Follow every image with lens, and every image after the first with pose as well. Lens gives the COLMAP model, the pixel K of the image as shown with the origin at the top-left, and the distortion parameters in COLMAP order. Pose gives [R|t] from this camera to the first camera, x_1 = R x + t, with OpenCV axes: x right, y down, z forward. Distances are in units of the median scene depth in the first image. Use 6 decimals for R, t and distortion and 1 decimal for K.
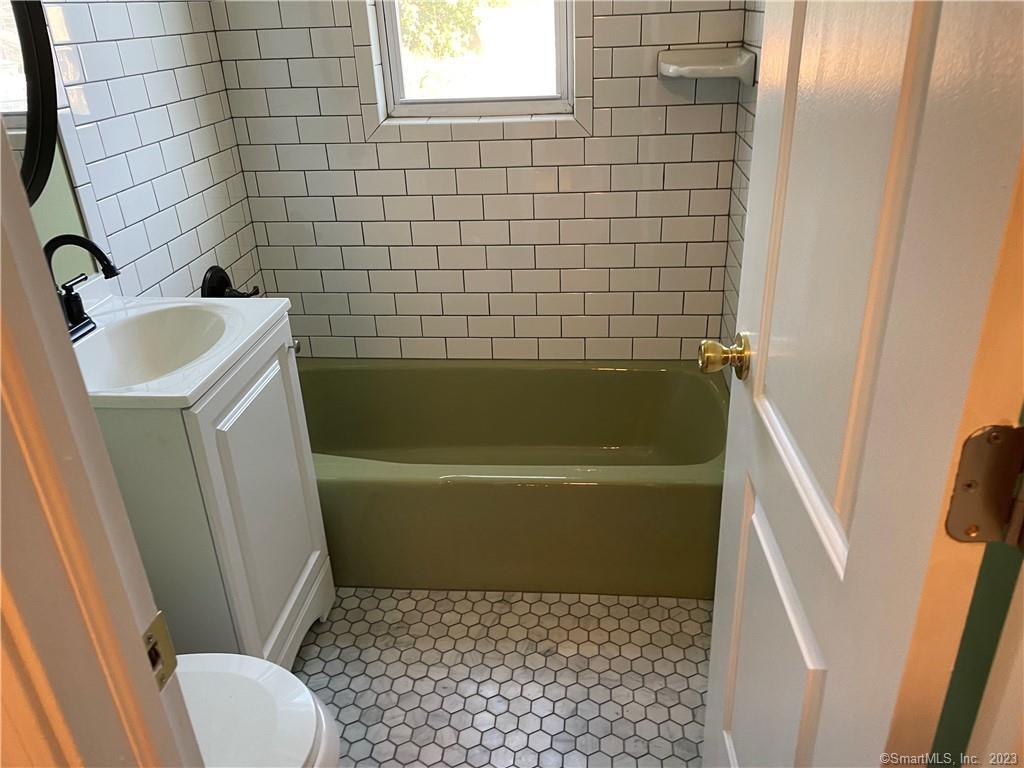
lens RADIAL K [[772.5, 0, 515.2], [0, 772.5, 377.9], [0, 0, 1]] dist [0.083386, -0.109628]
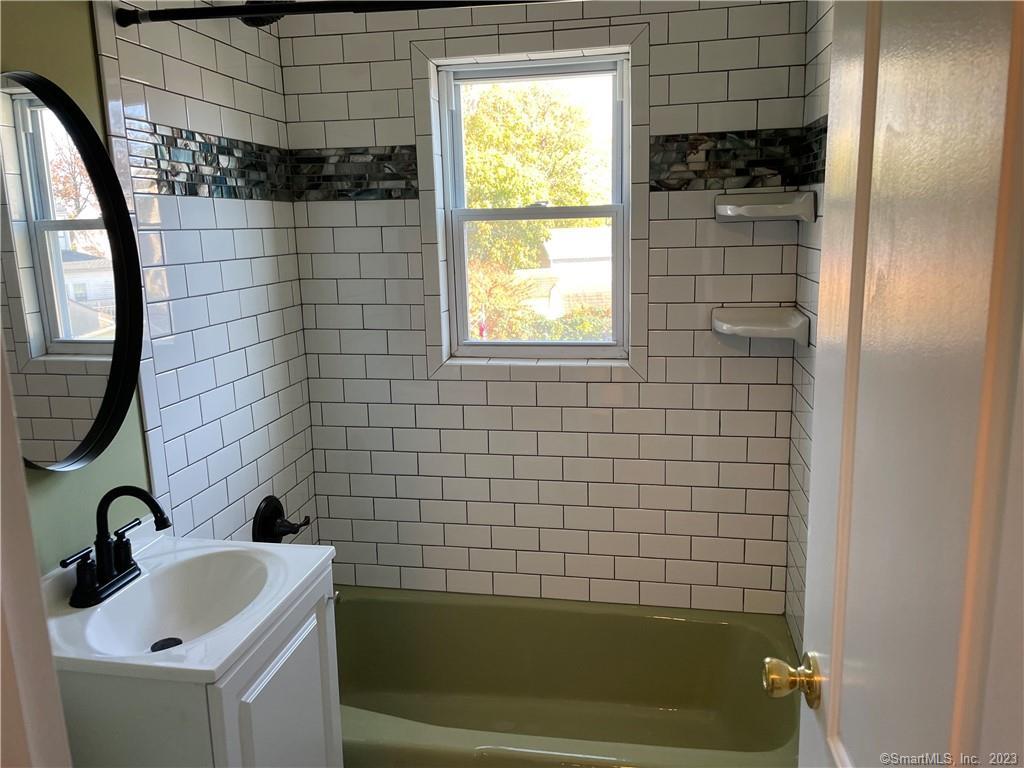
lens RADIAL K [[772.5, 0, 516.6], [0, 772.5, 373.3], [0, 0, 1]] dist [0.083386, -0.109628]
pose [[0.996637, 0.032648, -0.075163, 0.004249], [-0.050317, 0.967753, -0.246826, -0.064318], [0.064681, 0.249778, 0.966140, 0.006419]]
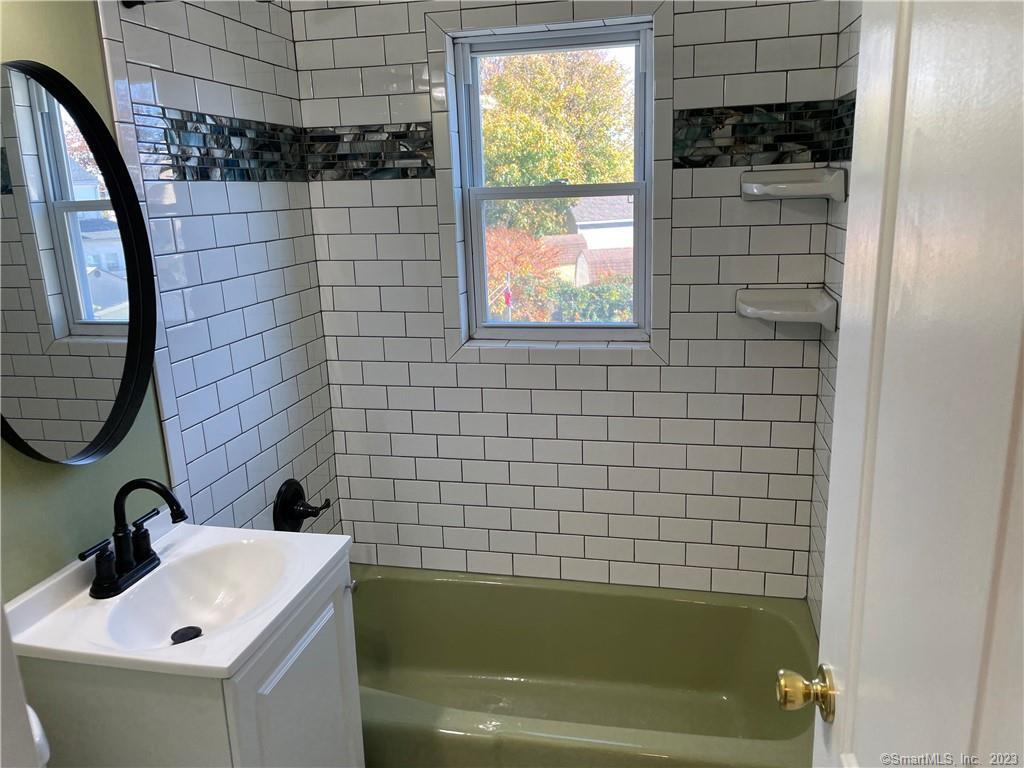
lens RADIAL K [[772.5, 0, 517.6], [0, 772.5, 382.0], [0, 0, 1]] dist [0.083386, -0.109628]
pose [[0.993617, 0.036375, -0.106776, 0.013367], [-0.056490, 0.979787, -0.191902, -0.090249], [0.097638, 0.196709, 0.975588, 0.015520]]
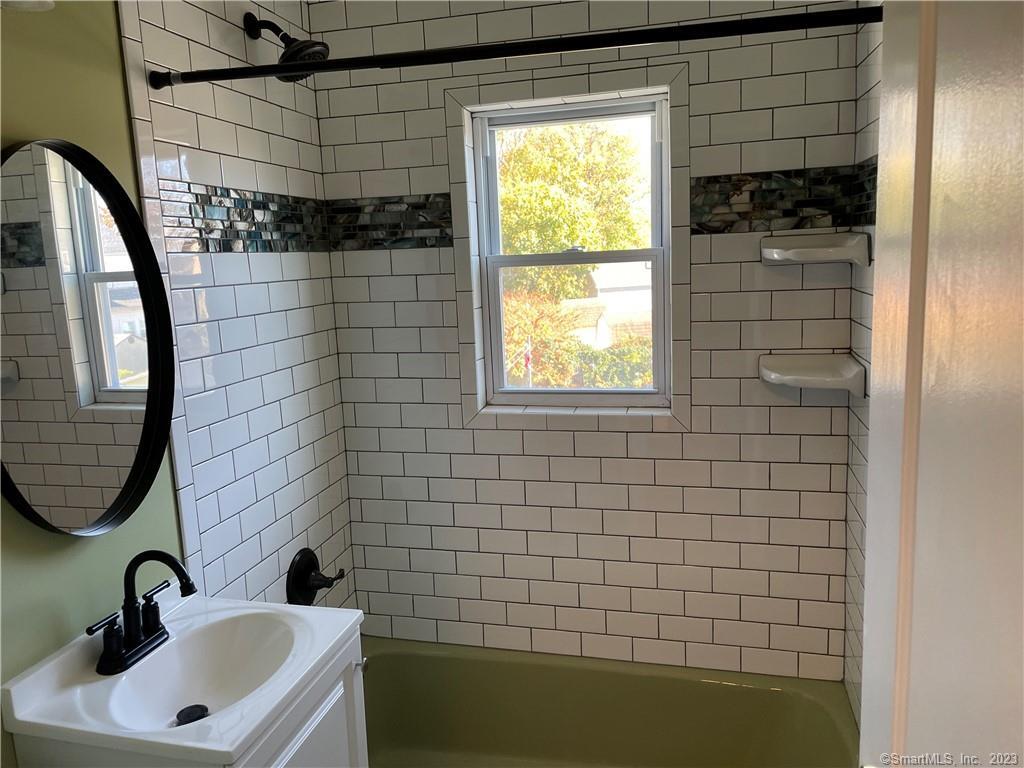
lens RADIAL K [[772.5, 0, 504.3], [0, 772.5, 382.8], [0, 0, 1]] dist [0.083386, -0.109628]
pose [[0.987820, 0.024781, -0.153612, 0.016606], [-0.065576, 0.961582, -0.266571, -0.098996], [0.141104, 0.273397, 0.951495, 0.028419]]
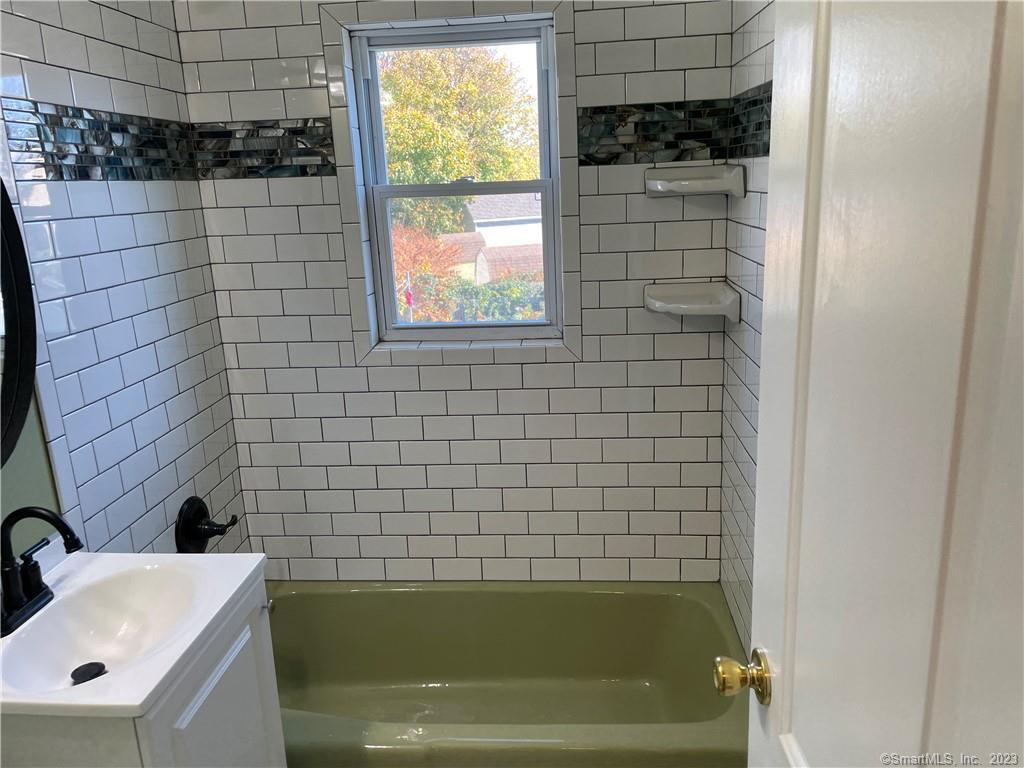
lens RADIAL K [[772.5, 0, 521.8], [0, 772.5, 384.5], [0, 0, 1]] dist [0.083386, -0.109628]
pose [[0.999717, -0.004017, 0.023446, -0.003014], [0.008396, 0.981792, -0.189775, -0.094000], [-0.022257, 0.189918, 0.981548, 0.024621]]
